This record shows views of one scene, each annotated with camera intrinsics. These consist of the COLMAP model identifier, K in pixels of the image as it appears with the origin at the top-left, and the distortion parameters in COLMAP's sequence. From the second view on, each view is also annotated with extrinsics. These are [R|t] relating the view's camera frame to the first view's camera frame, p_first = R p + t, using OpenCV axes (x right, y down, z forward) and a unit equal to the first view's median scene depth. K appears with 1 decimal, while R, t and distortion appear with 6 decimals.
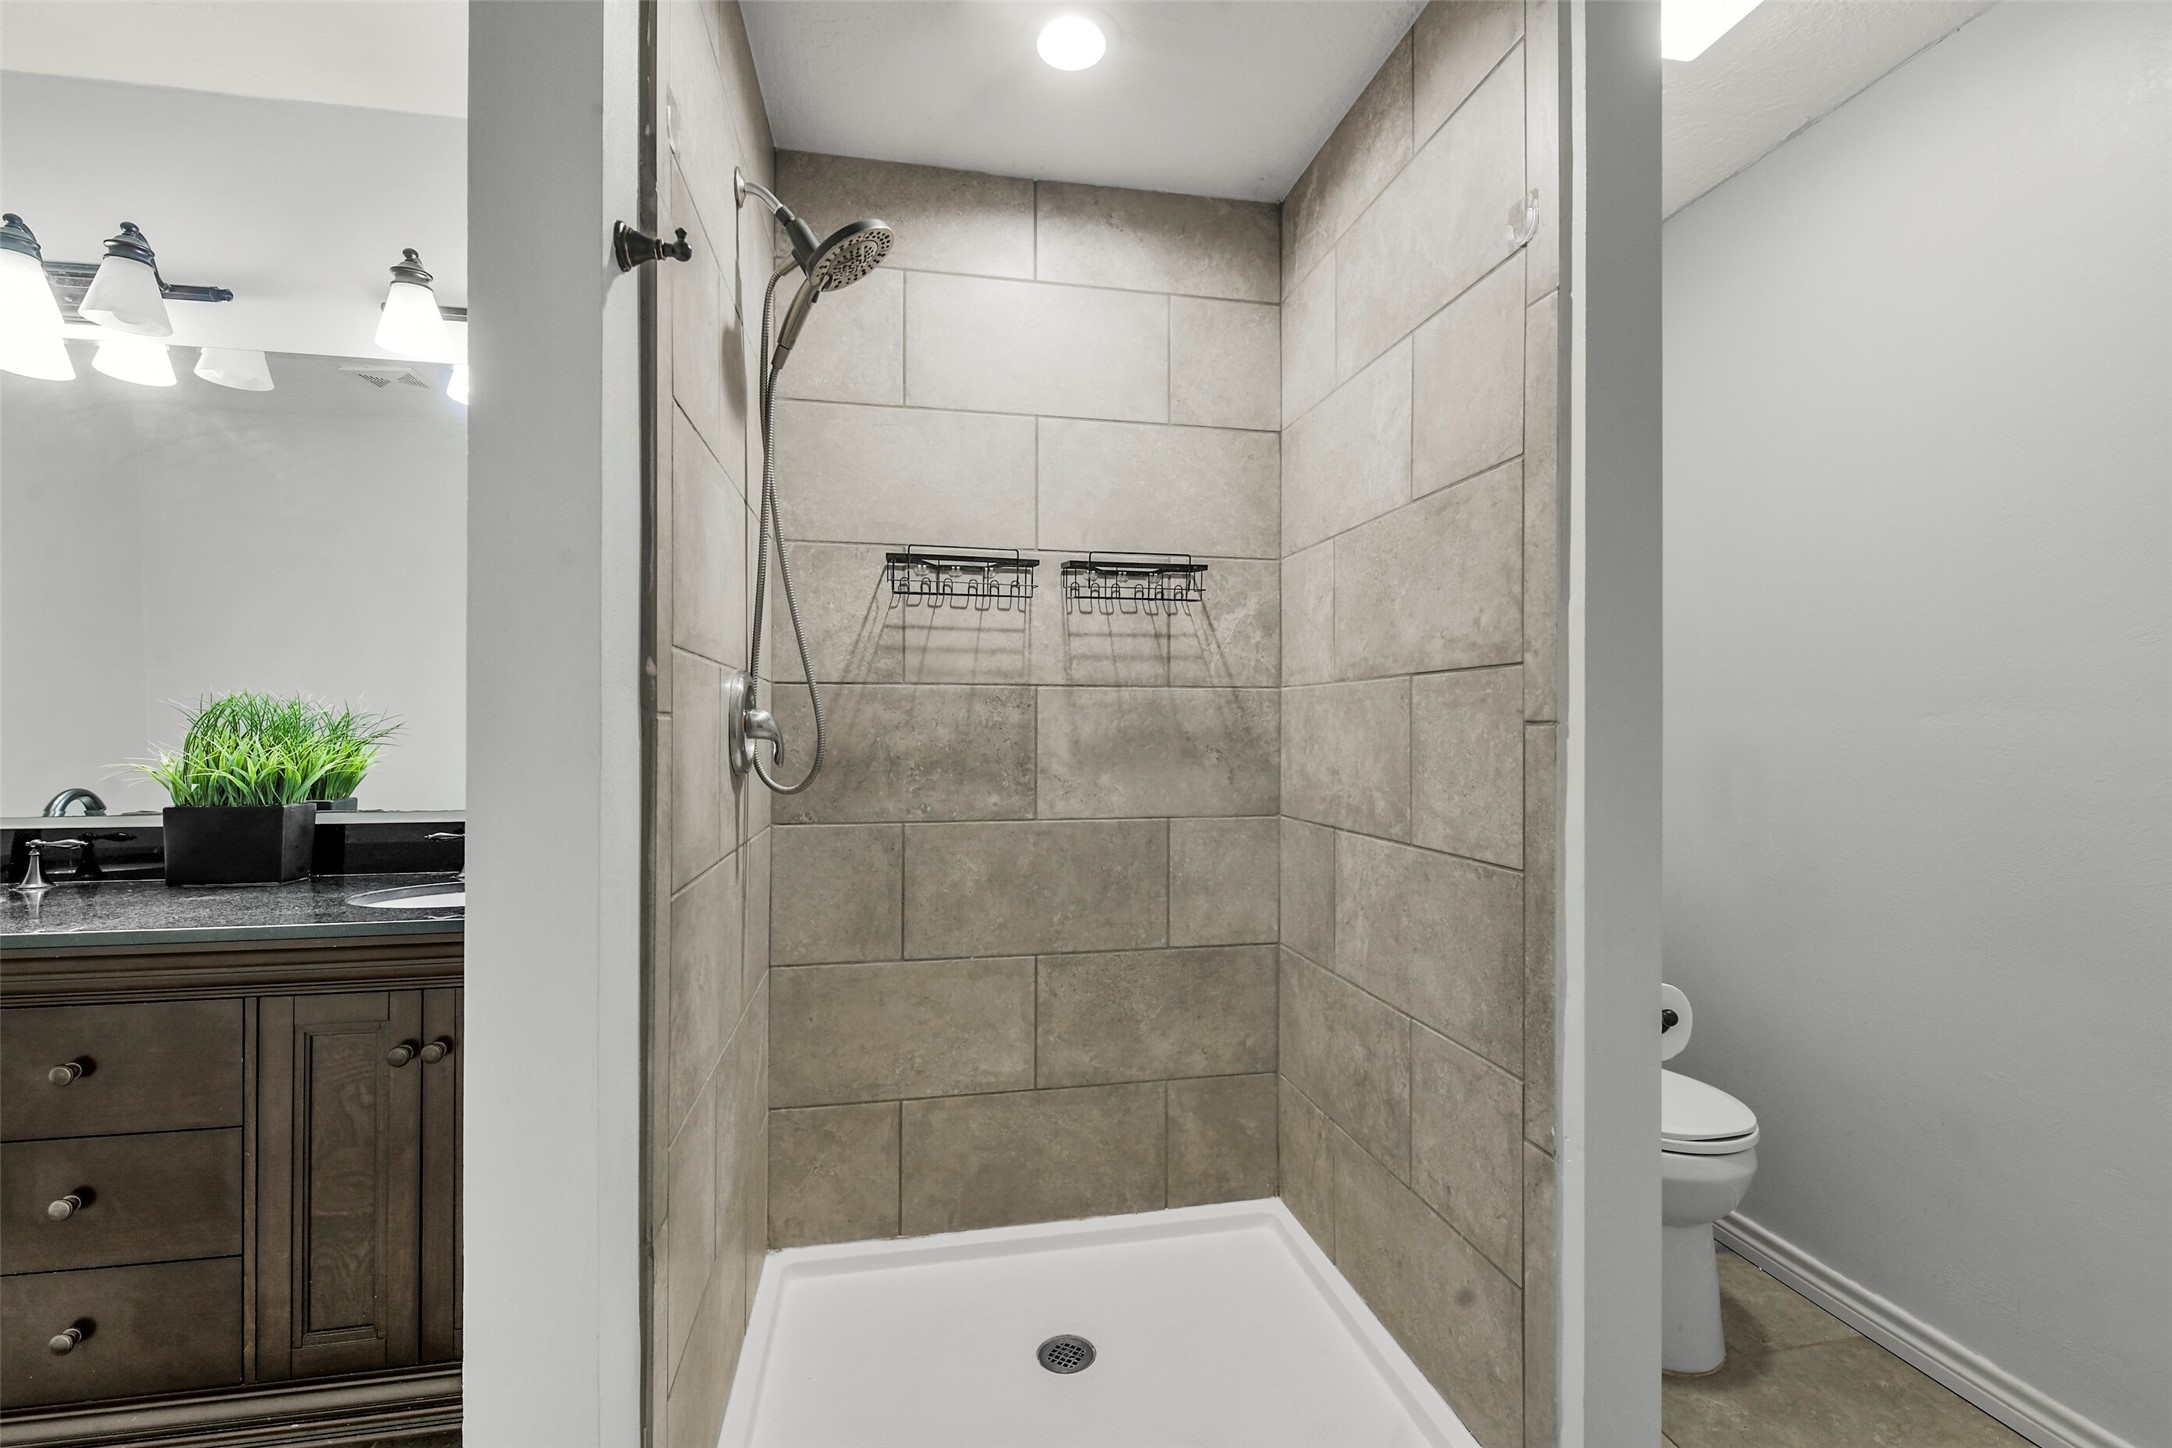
lens RADIAL K [[960.0, 0, 1093.4], [0, 960.0, 726.0], [0, 0, 1]] dist [0.001775, -0.011385]
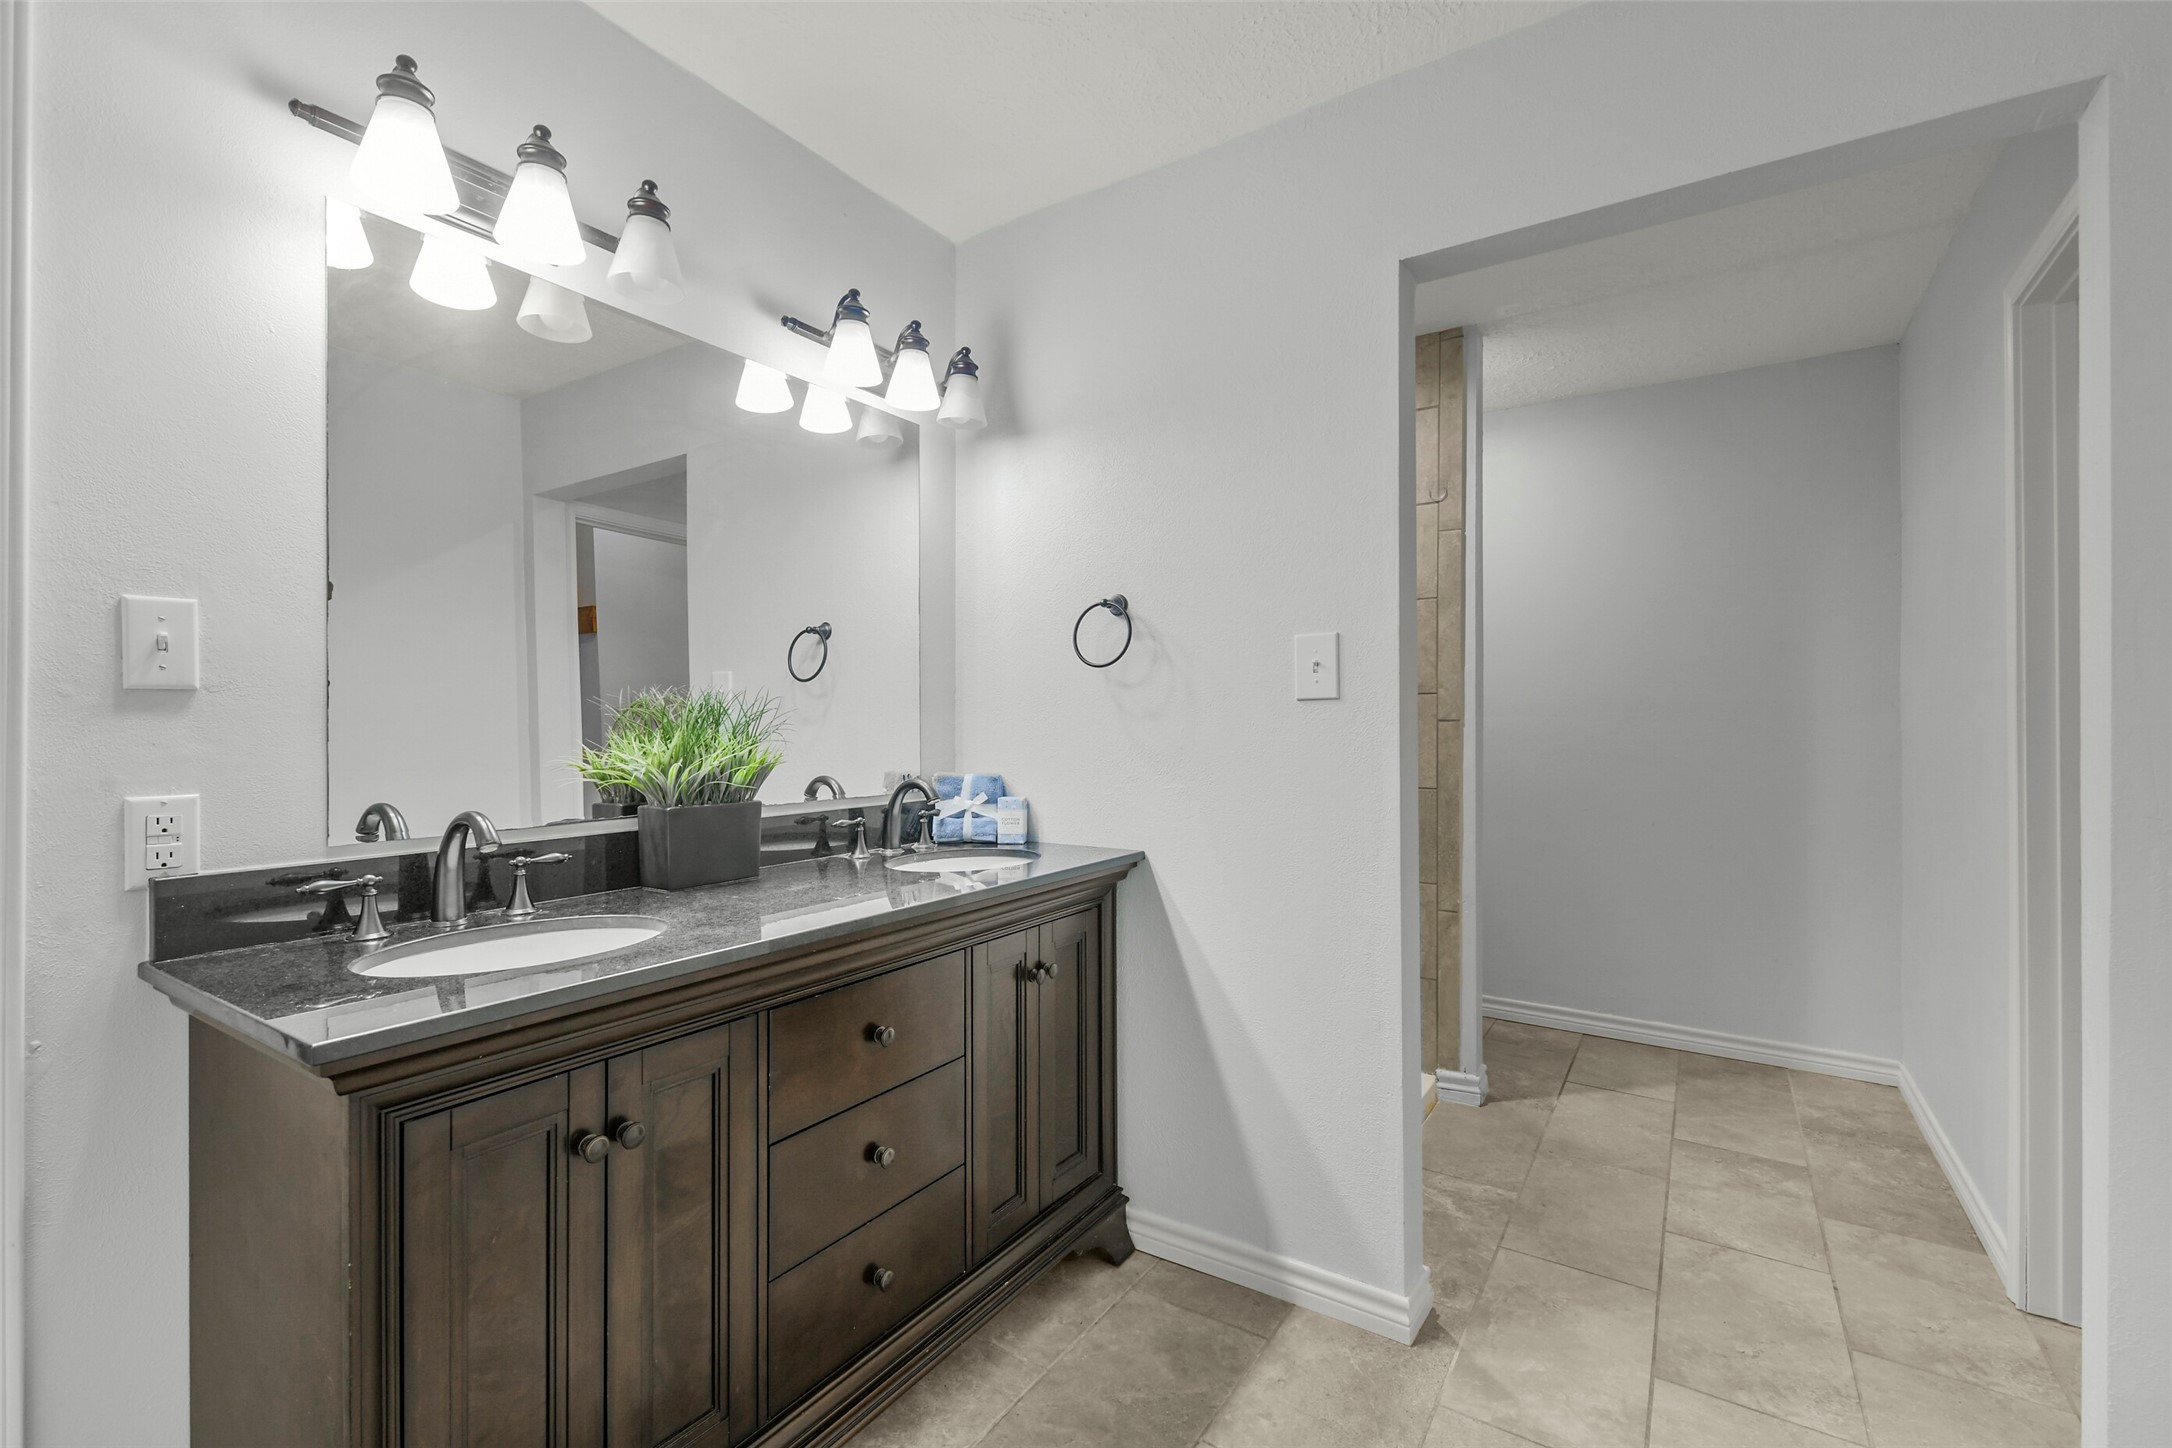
lens RADIAL K [[960.0, 0, 1093.4], [0, 960.0, 726.0], [0, 0, 1]] dist [0.001775, -0.011385]
pose [[0.696573, -0.003465, 0.717478, -1.683735], [-0.000589, 0.999985, 0.005401, -0.002402], [-0.717486, -0.004184, 0.696561, 0.038873]]
